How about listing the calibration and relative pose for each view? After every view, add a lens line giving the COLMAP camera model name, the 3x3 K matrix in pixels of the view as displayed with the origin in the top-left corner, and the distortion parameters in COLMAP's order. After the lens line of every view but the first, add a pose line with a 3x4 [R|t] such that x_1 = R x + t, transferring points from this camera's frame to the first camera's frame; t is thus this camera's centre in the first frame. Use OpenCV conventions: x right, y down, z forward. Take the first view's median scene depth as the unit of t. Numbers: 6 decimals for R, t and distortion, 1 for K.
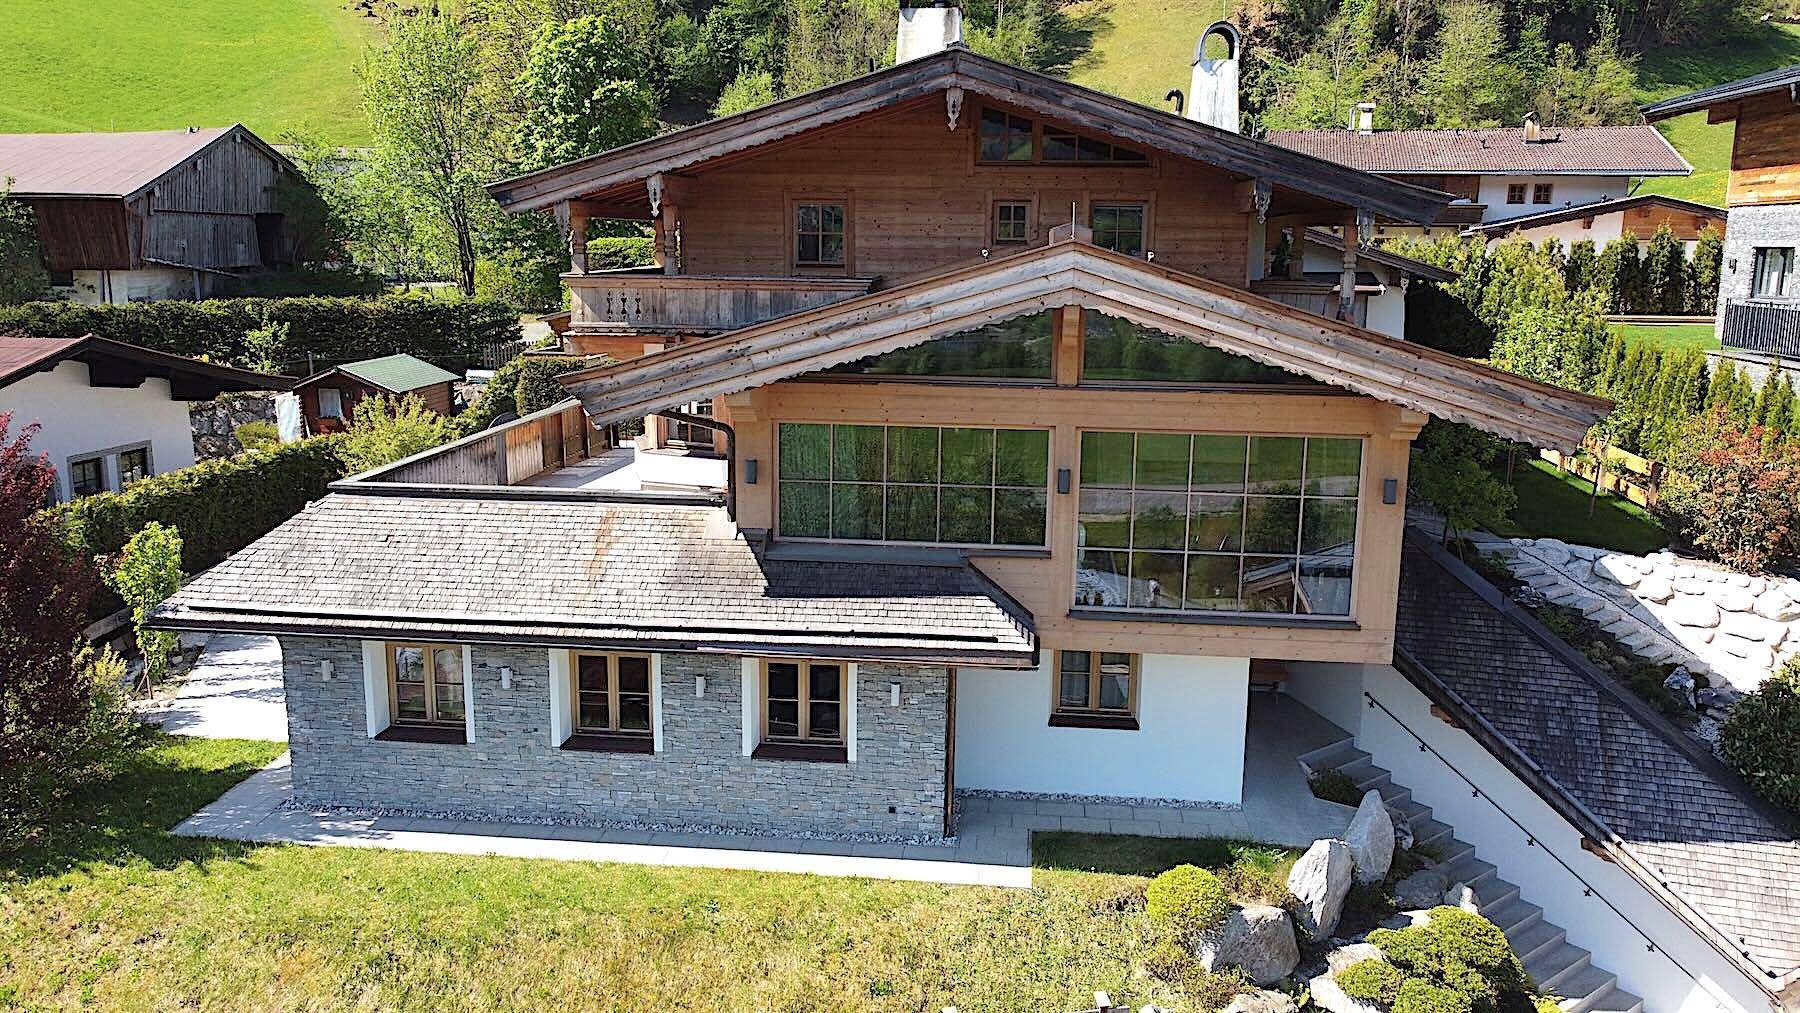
lens RADIAL K [[1488.6, 0, 900.0], [0, 1488.6, 506.5], [0, 0, 1]] dist [0.000270, 0.004324]
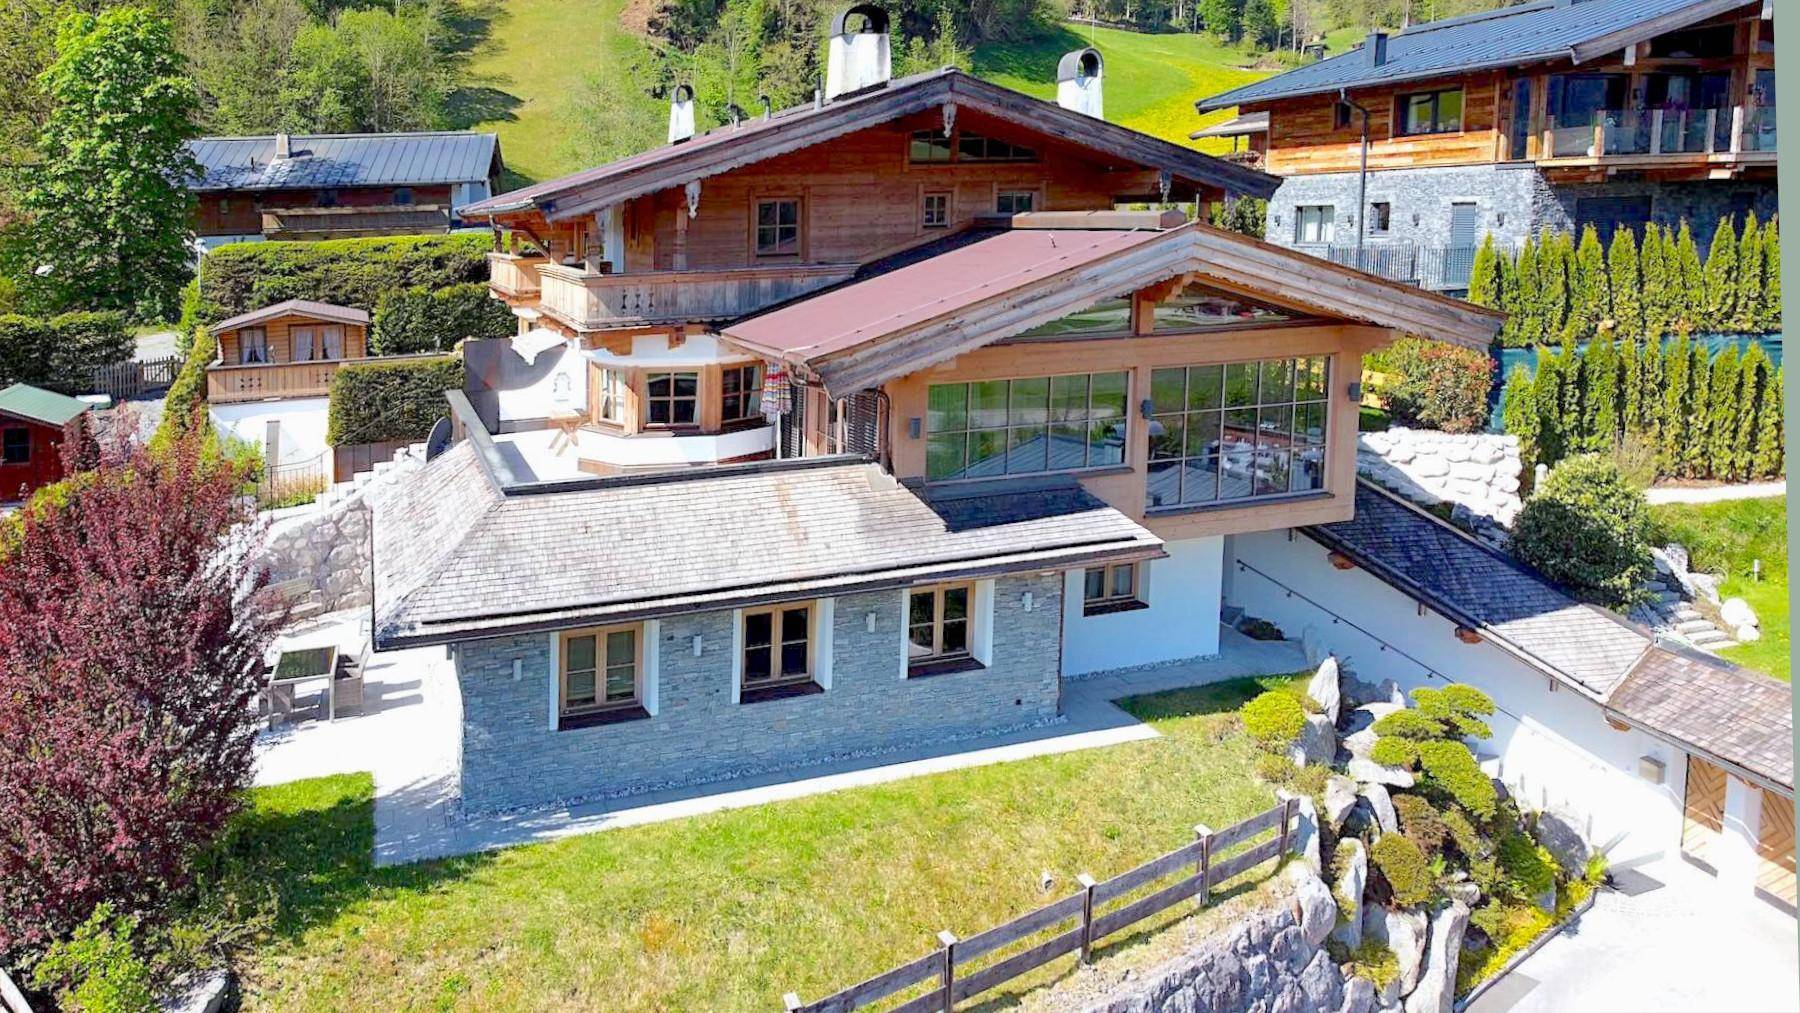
lens RADIAL K [[1499.9, 0, 896.8], [0, 1499.9, 357.7], [0, 0, 1]] dist [0.003503, -0.009912]
pose [[0.893402, -0.083673, 0.441398, -0.590085], [0.120077, 0.991232, -0.055136, -0.014182], [-0.432915, 0.102260, 0.895616, -0.056836]]
